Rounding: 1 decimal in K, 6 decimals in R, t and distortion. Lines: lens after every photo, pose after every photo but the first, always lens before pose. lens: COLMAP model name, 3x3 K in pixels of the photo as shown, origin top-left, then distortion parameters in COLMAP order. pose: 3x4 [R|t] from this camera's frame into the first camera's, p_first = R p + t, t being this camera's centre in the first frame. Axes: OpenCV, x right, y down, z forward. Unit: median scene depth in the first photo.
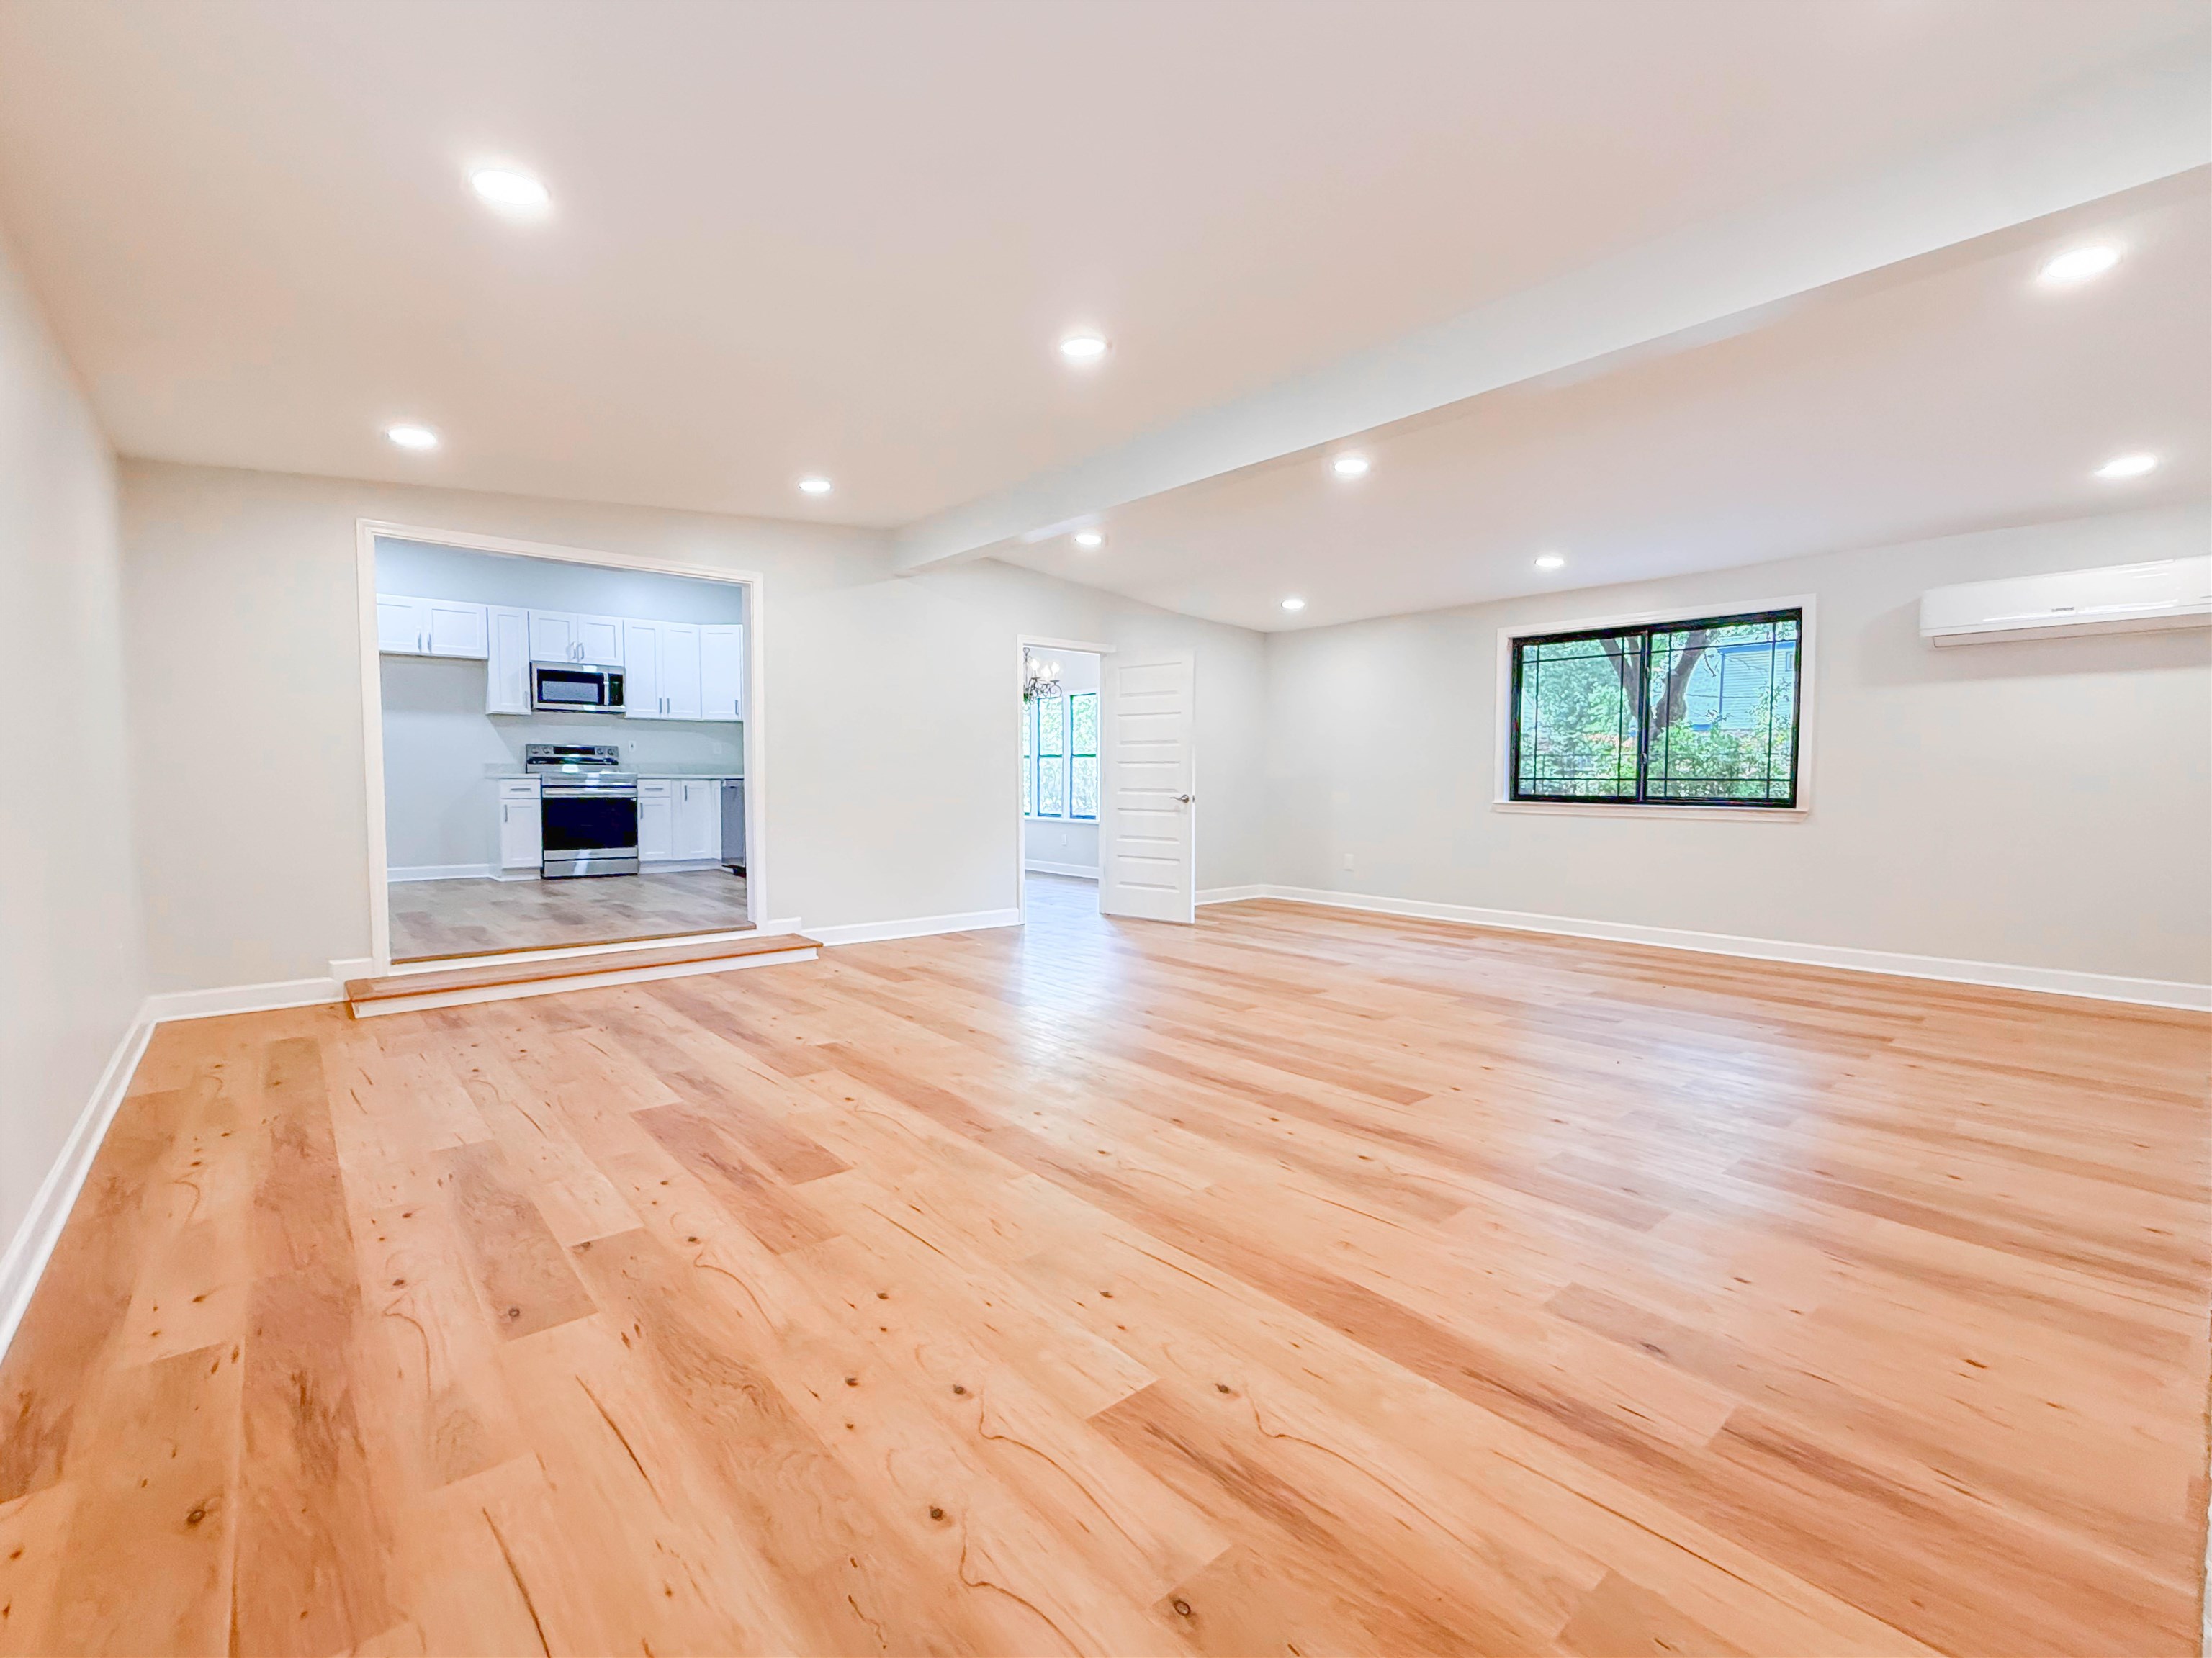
lens RADIAL K [[949.6, 0, 1094.4], [0, 949.6, 833.8], [0, 0, 1]] dist [-0.004136, 0.001068]
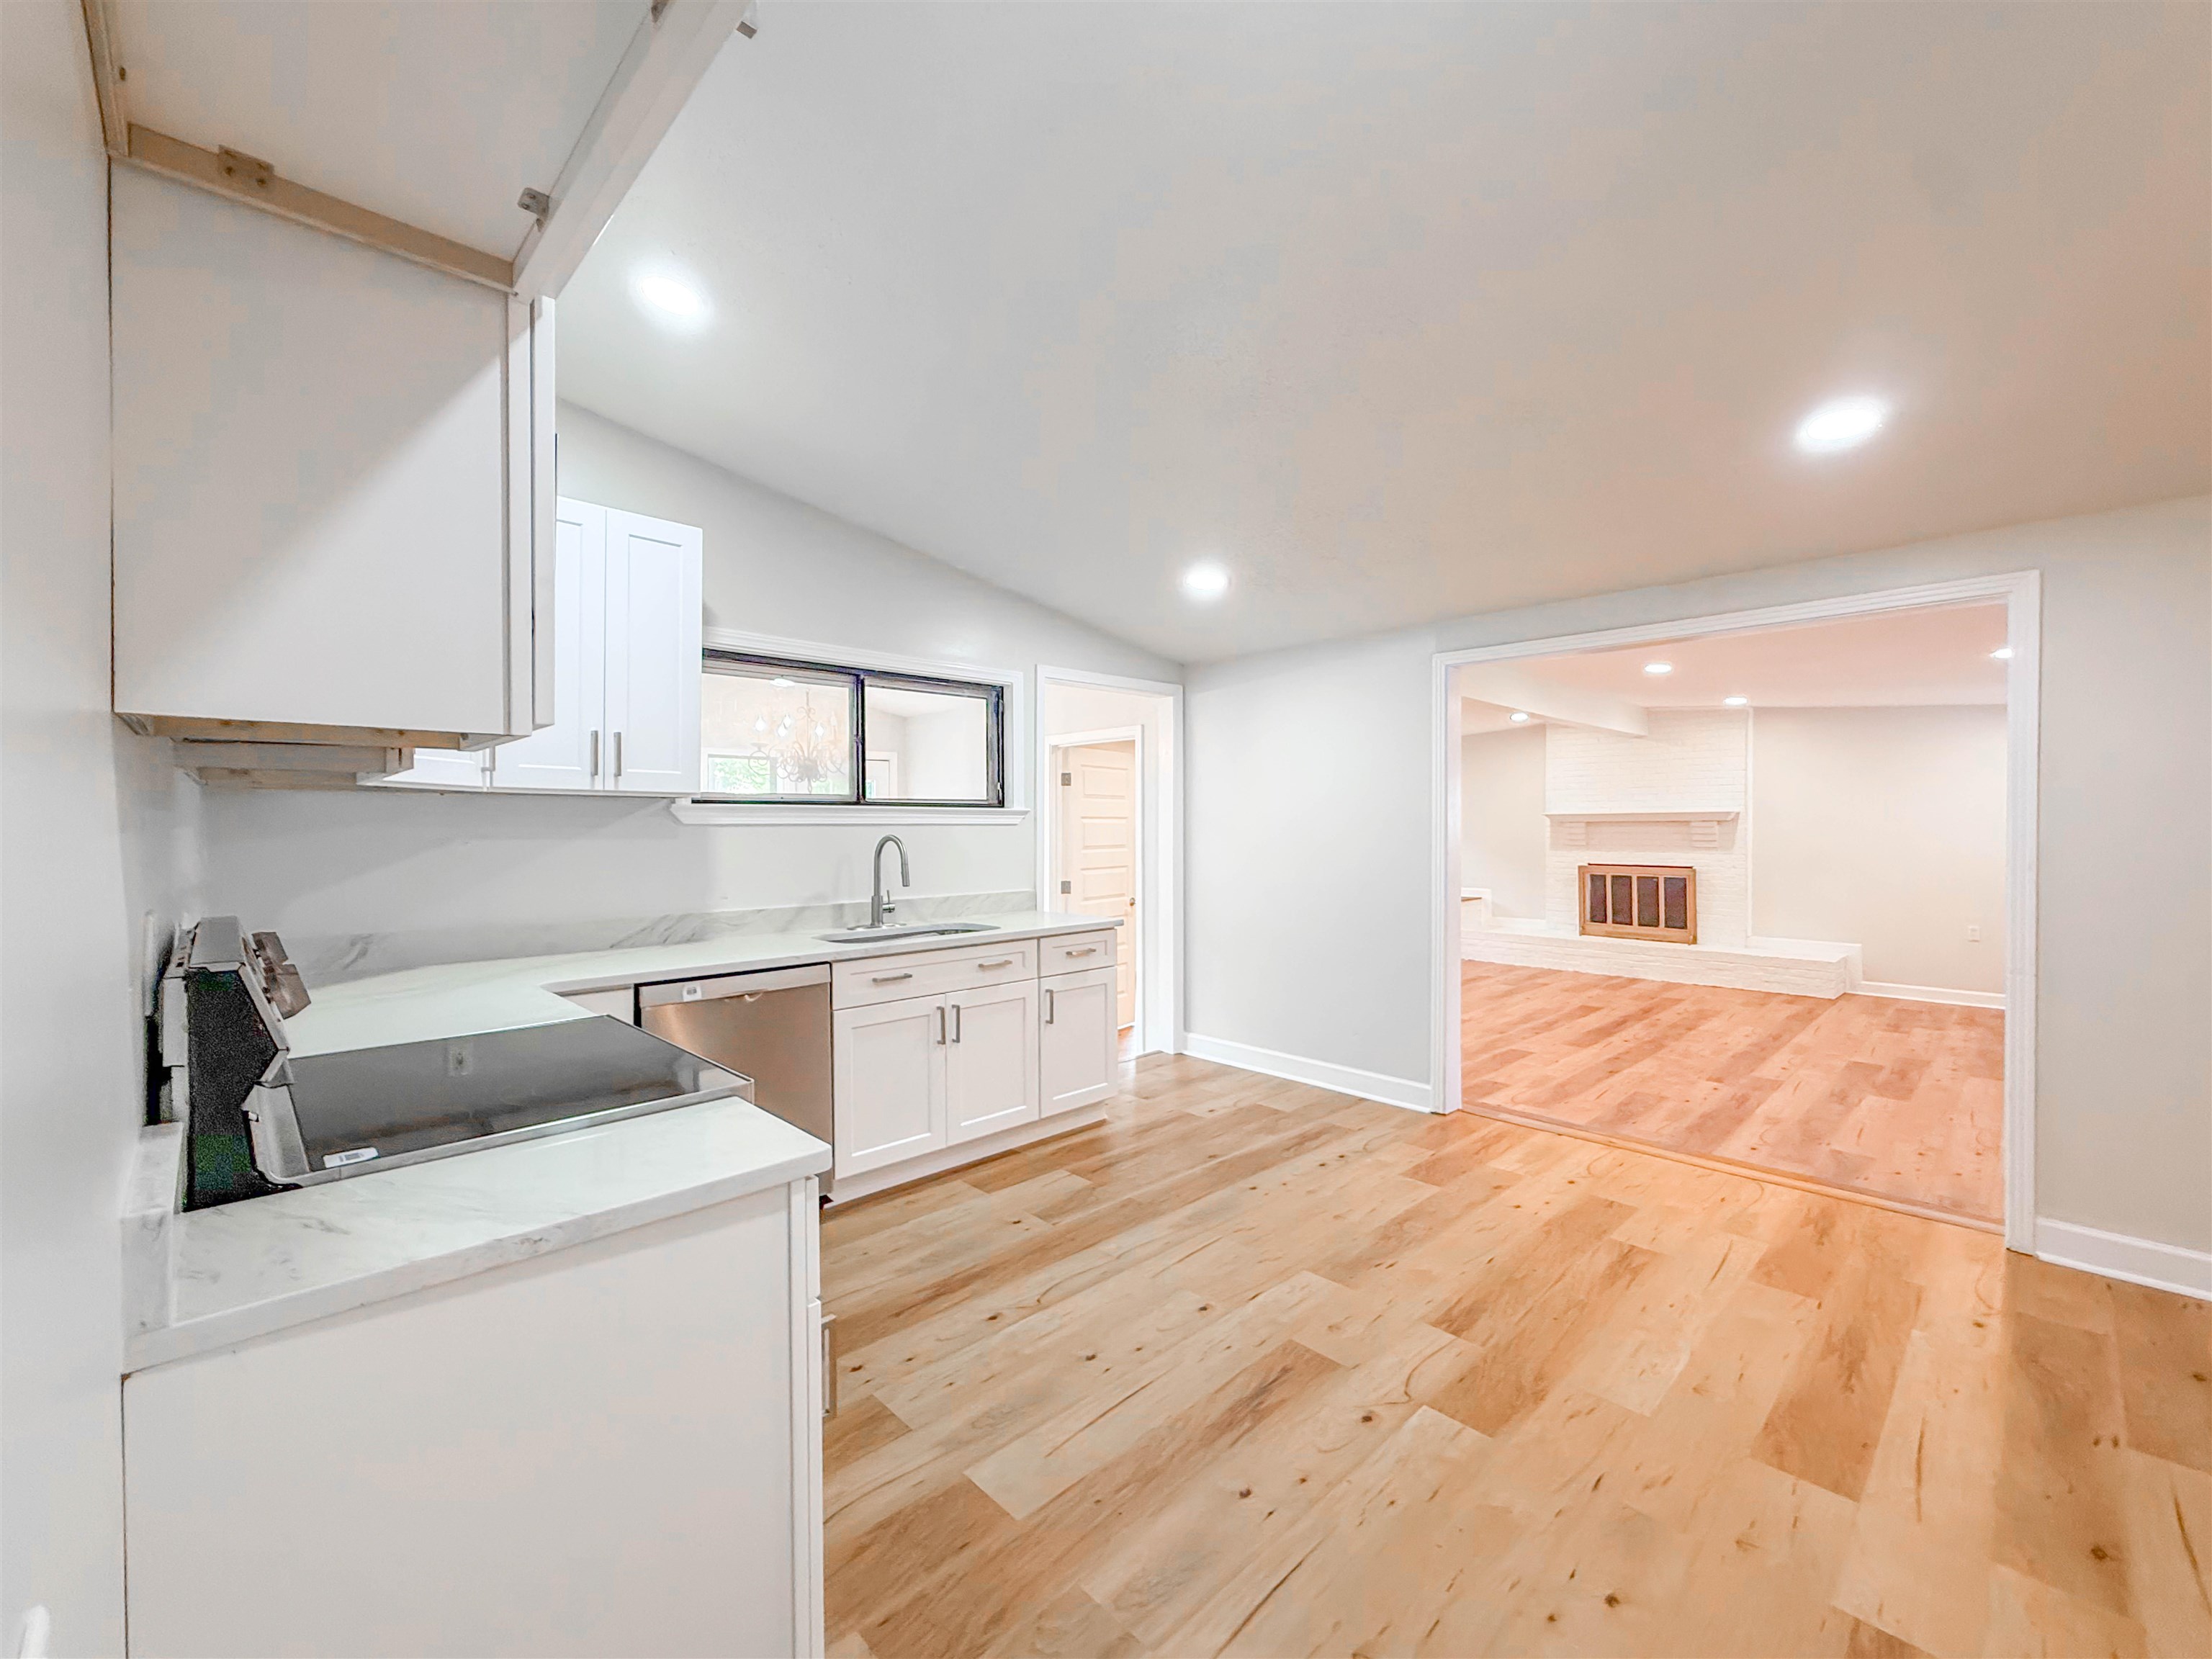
lens RADIAL K [[910.2, 0, 1098.4], [0, 910.2, 823.1], [0, 0, 1]] dist [-0.000243, 0.000571]
pose [[-0.049914, -0.005168, 0.998740, -1.523811], [0.062339, 0.998021, 0.008280, -0.225599], [-0.996806, 0.062674, -0.049493, 1.863630]]
